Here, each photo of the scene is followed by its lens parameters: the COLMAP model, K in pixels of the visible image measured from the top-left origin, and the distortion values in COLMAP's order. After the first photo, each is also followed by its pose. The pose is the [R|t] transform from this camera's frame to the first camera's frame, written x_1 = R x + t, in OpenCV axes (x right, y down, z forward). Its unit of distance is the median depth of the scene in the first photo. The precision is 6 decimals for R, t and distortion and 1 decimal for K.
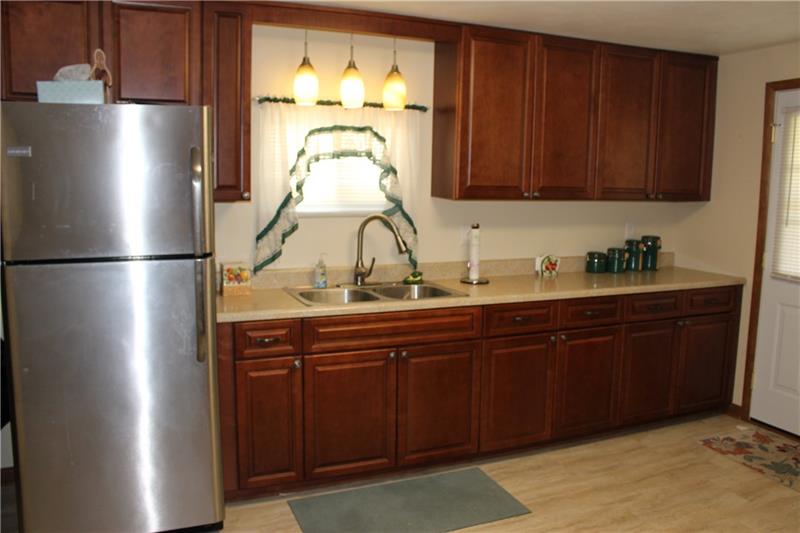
lens RADIAL K [[658.0, 0, 400.0], [0, 658.0, 266.5], [0, 0, 1]] dist [-0.154286, 0.123754]
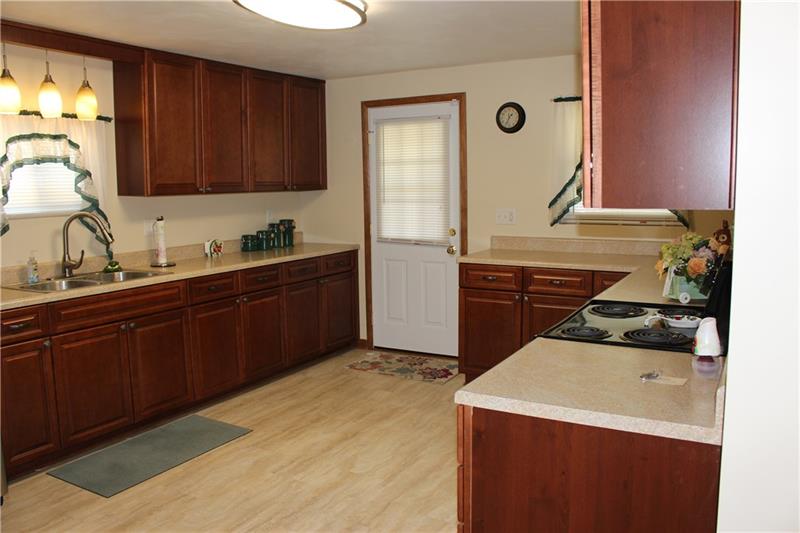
lens RADIAL K [[658.0, 0, 400.0], [0, 658.0, 266.5], [0, 0, 1]] dist [-0.154286, 0.123754]
pose [[0.800907, -0.101174, 0.590180, -0.243438], [0.105482, 0.994047, 0.027263, 0.040272], [-0.589425, 0.040418, 0.806811, -0.201026]]
